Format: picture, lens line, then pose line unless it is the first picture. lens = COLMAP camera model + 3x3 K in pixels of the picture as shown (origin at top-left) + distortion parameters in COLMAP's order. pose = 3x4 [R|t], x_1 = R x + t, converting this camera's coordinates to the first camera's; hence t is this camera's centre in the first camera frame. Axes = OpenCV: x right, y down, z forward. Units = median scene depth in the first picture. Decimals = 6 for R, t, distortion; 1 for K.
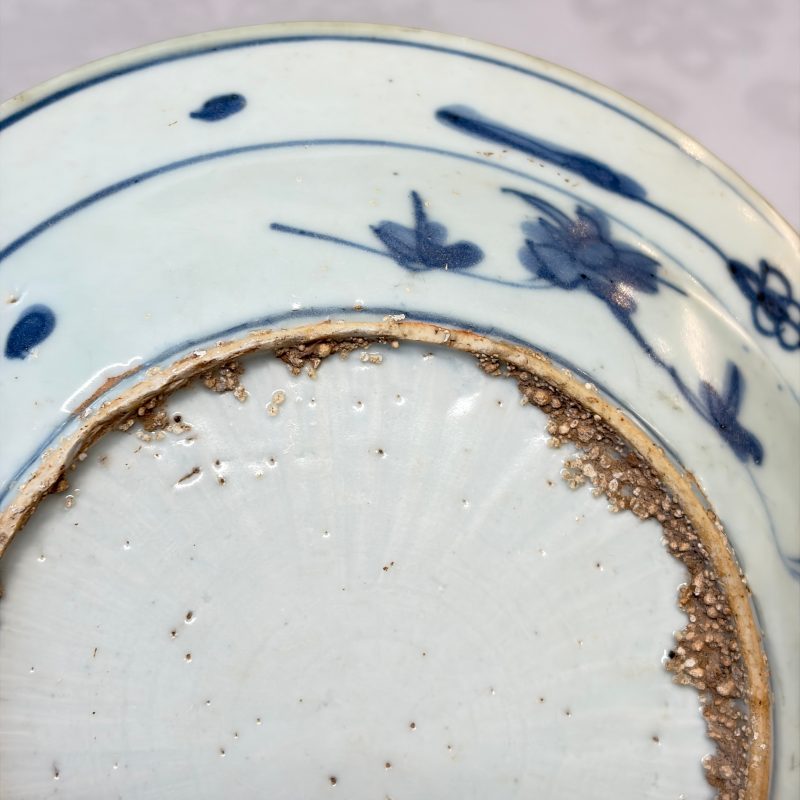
lens RADIAL K [[1694.9, 0, 399.8], [0, 1694.9, 431.0], [0, 0, 1]] dist [0.265637, -1.541540]
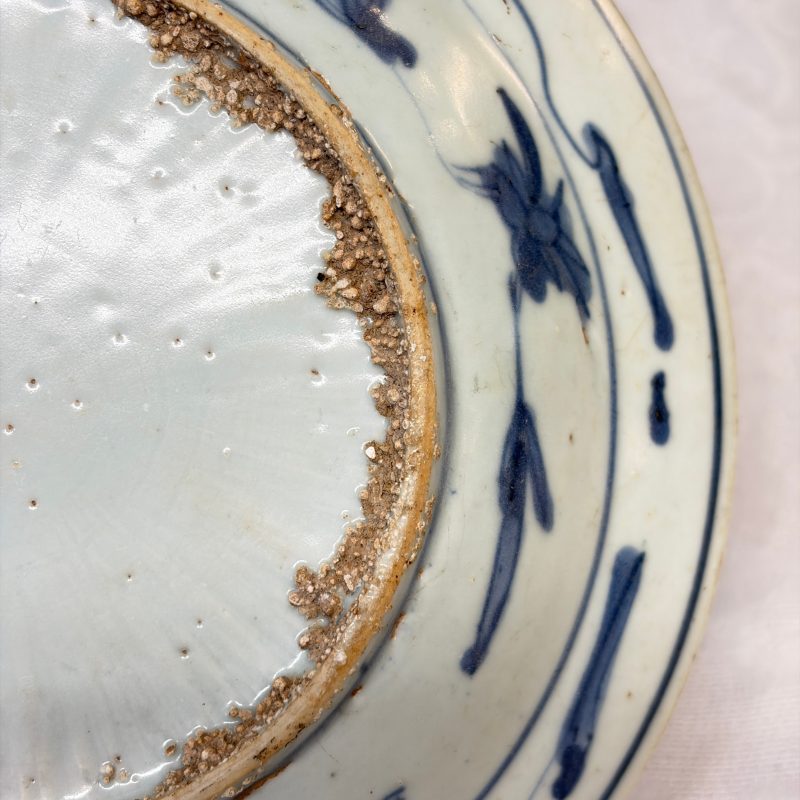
lens RADIAL K [[1694.9, 0, 399.8], [0, 1694.9, 431.0], [0, 0, 1]] dist [0.265637, -1.541540]
pose [[0.989138, -0.124859, -0.077562, 0.262241], [0.124470, 0.992174, -0.009858, 0.227597], [0.078186, 0.000097, 0.996939, 0.109533]]
